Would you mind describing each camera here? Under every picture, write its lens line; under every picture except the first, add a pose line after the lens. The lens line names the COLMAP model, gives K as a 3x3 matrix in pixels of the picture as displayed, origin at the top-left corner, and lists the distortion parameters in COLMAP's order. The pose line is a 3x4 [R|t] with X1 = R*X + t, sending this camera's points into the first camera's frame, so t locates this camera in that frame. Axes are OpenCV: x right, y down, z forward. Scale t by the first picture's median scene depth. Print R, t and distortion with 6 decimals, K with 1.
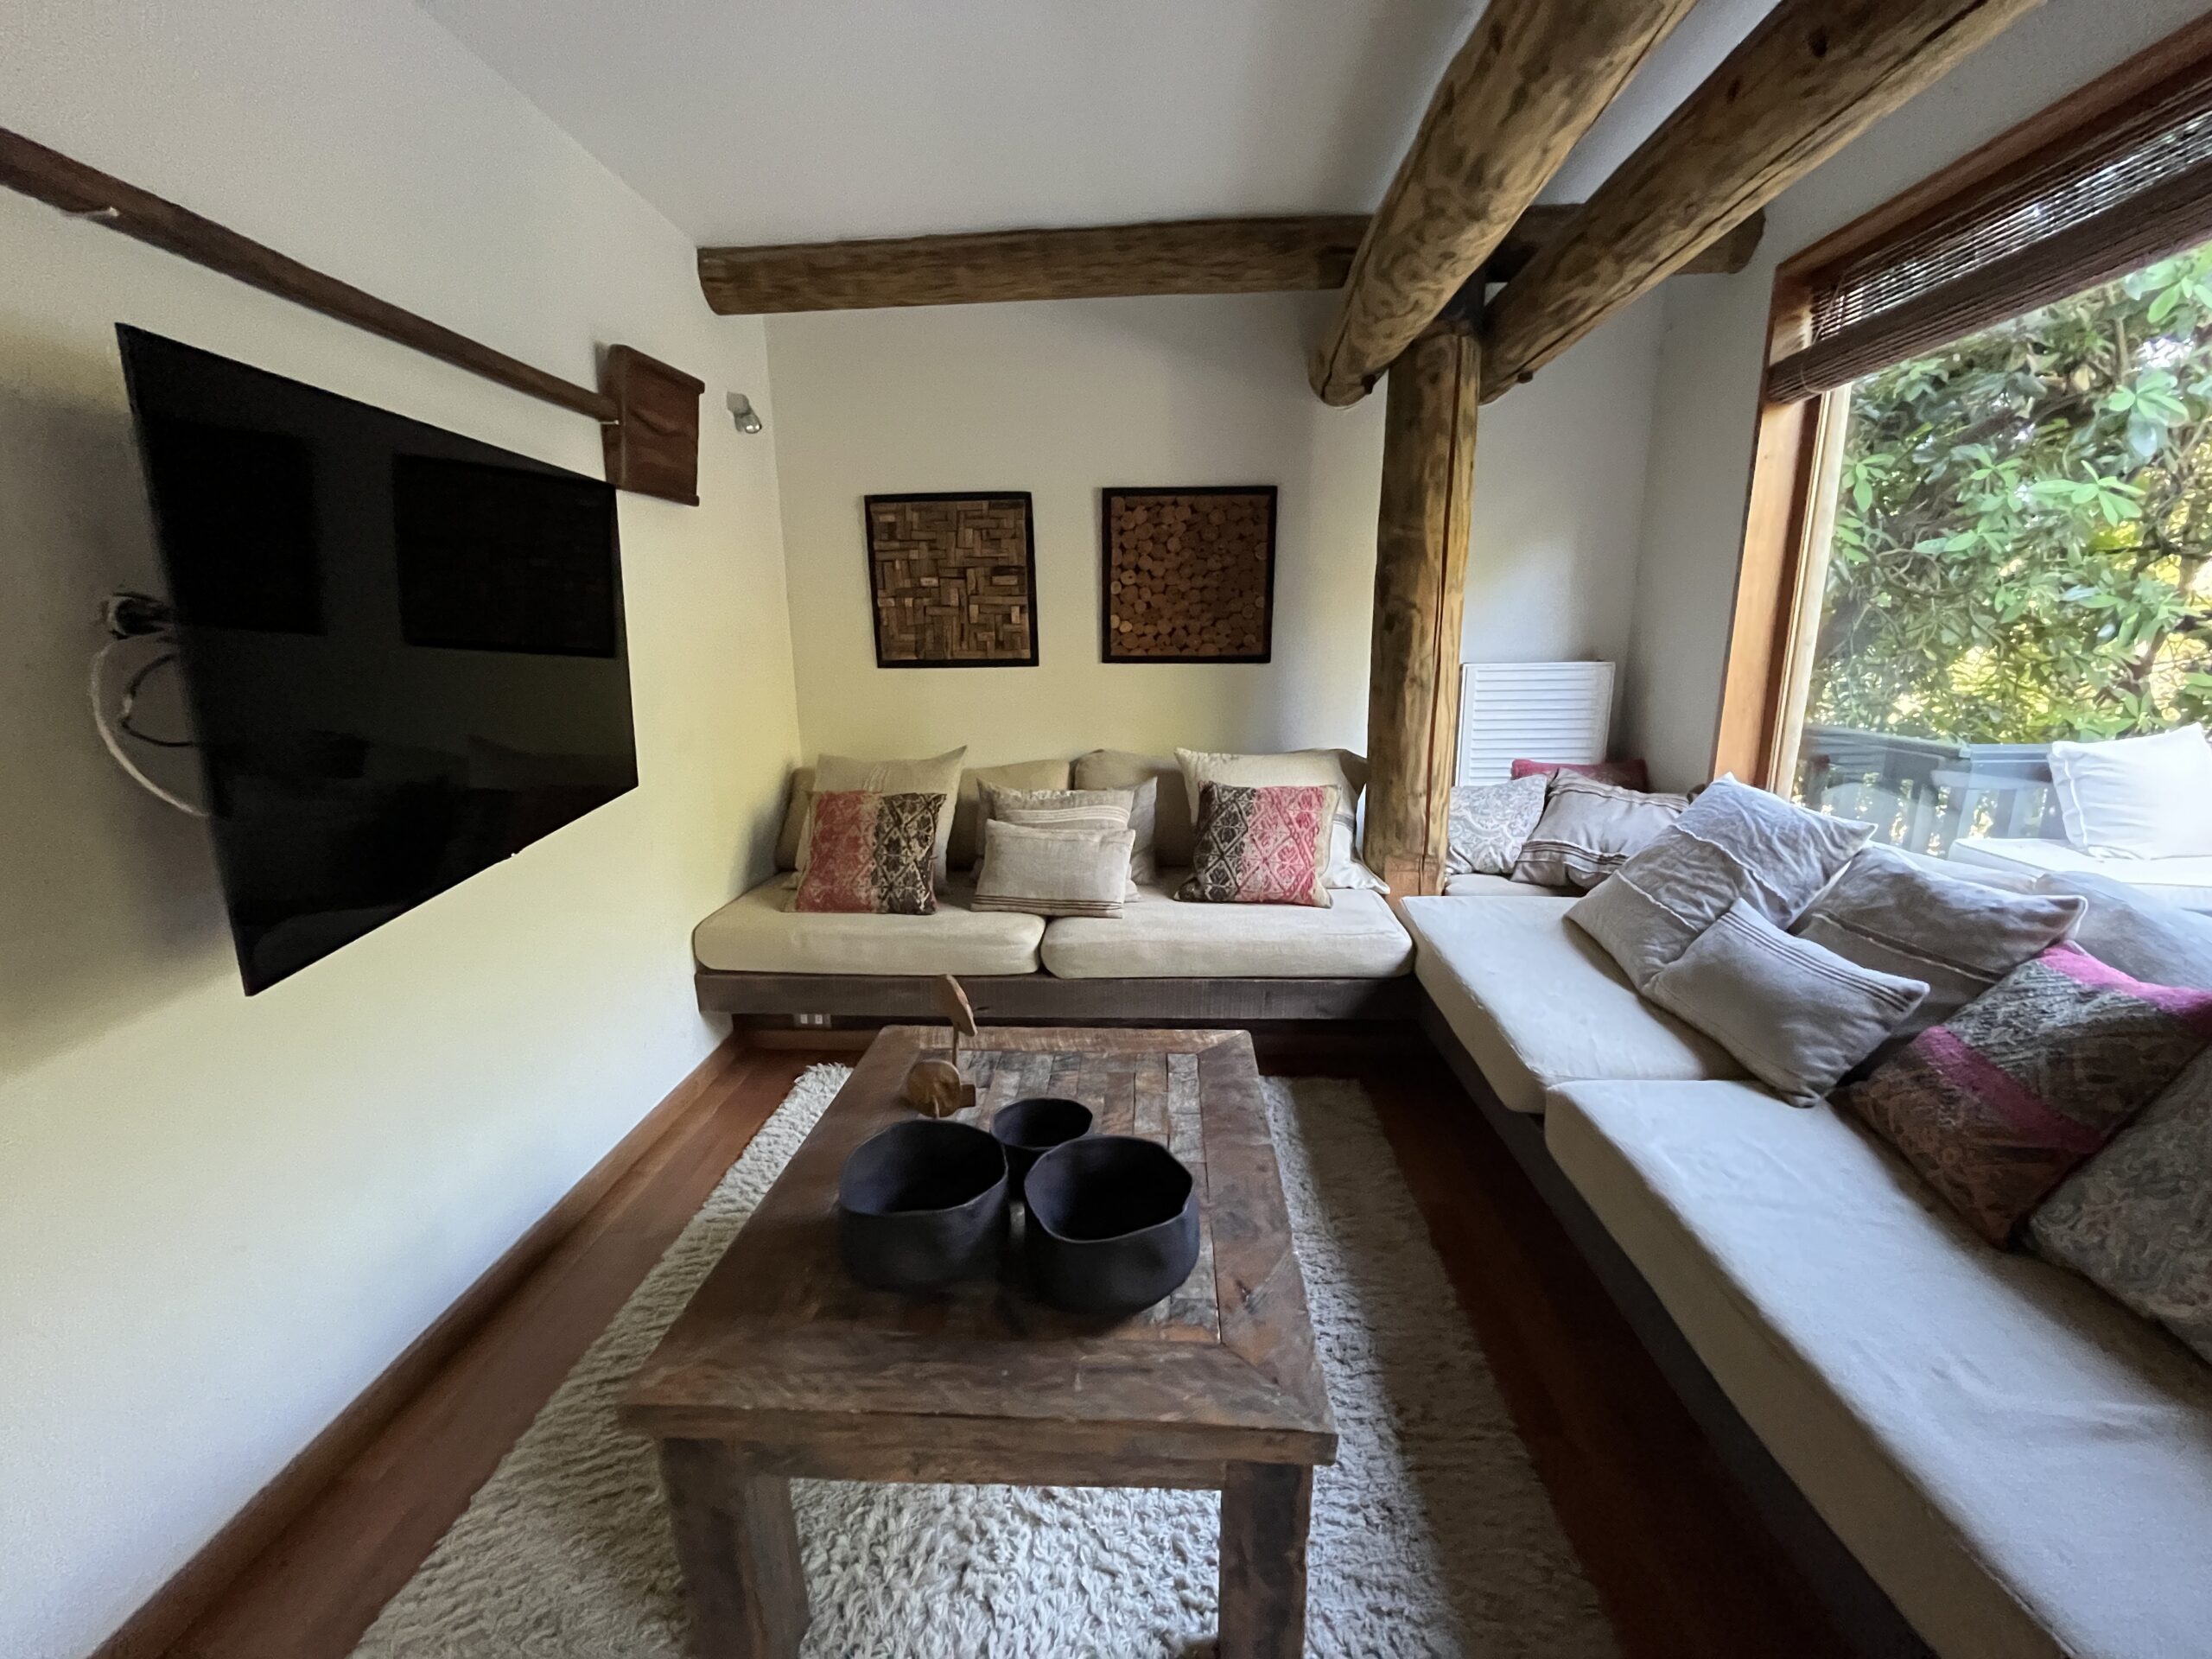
lens RADIAL K [[893.8, 0, 1099.3], [0, 893.8, 826.5], [0, 0, 1]] dist [-0.001814, -0.000236]
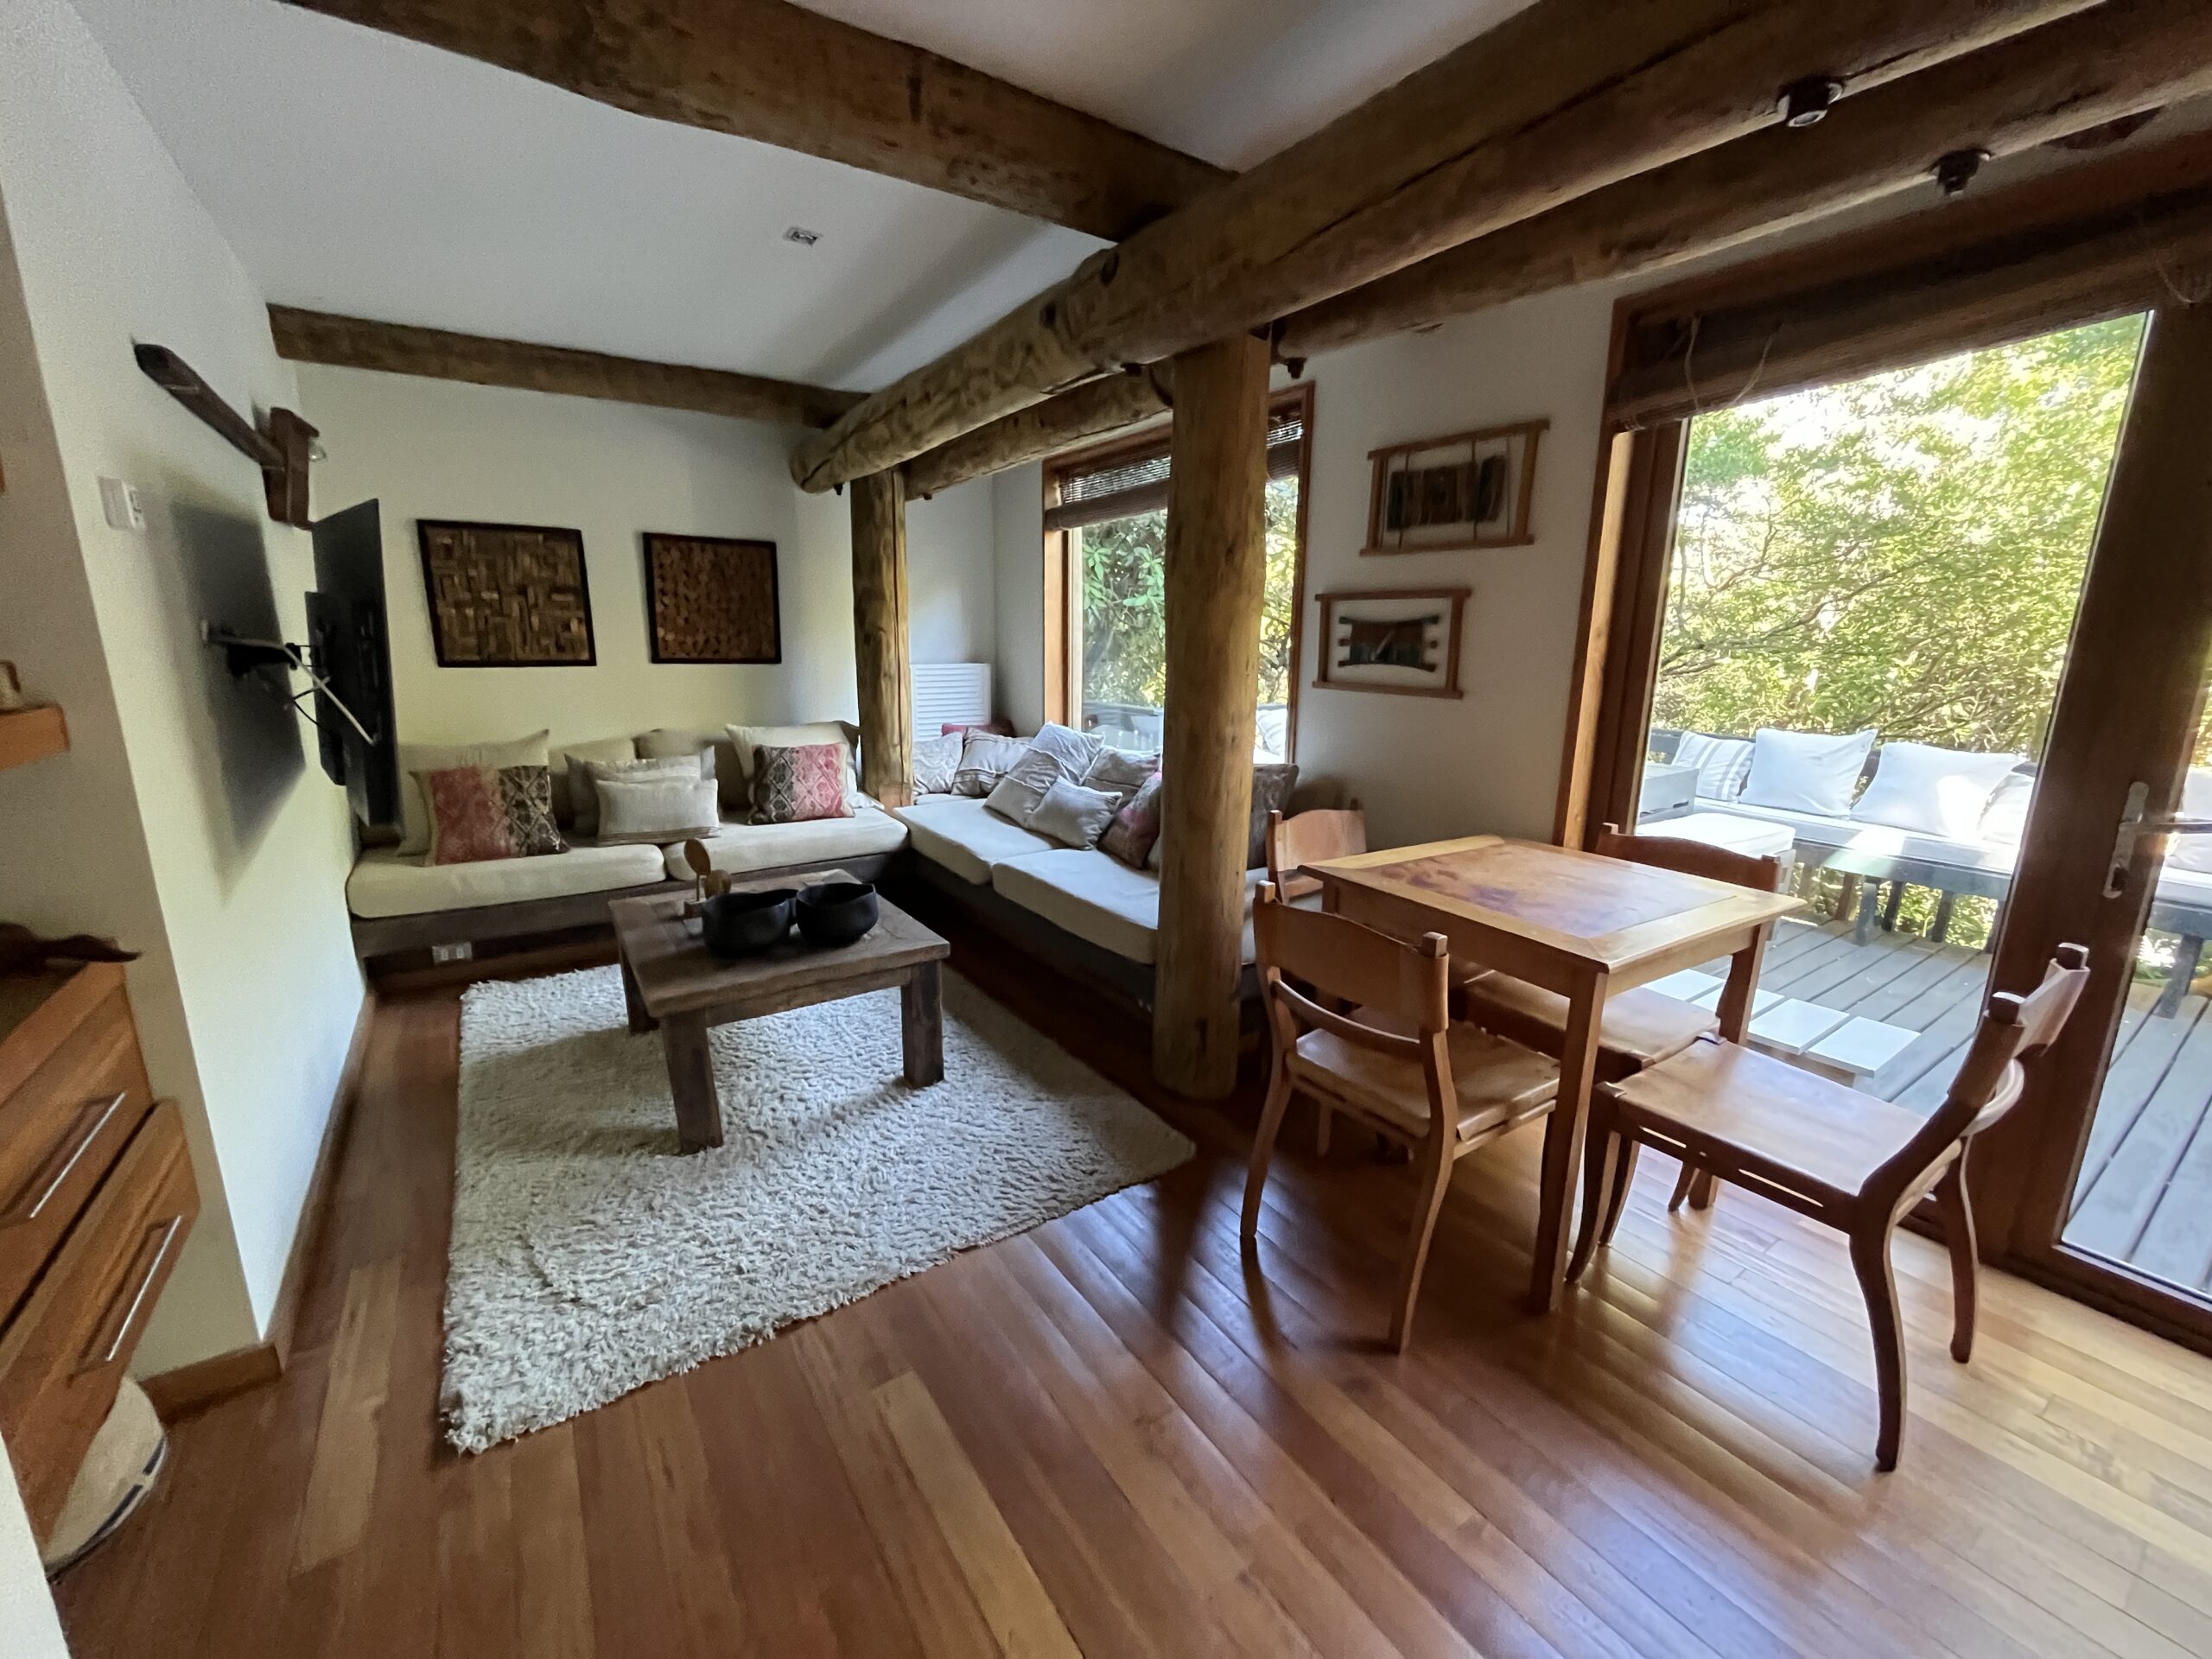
lens RADIAL K [[893.8, 0, 1099.3], [0, 893.8, 826.5], [0, 0, 1]] dist [-0.001814, -0.000236]
pose [[0.793375, -0.105977, 0.599438, -0.328118], [0.107145, 0.993666, 0.033864, 0.093550], [-0.599230, 0.037360, 0.799705, -0.500827]]
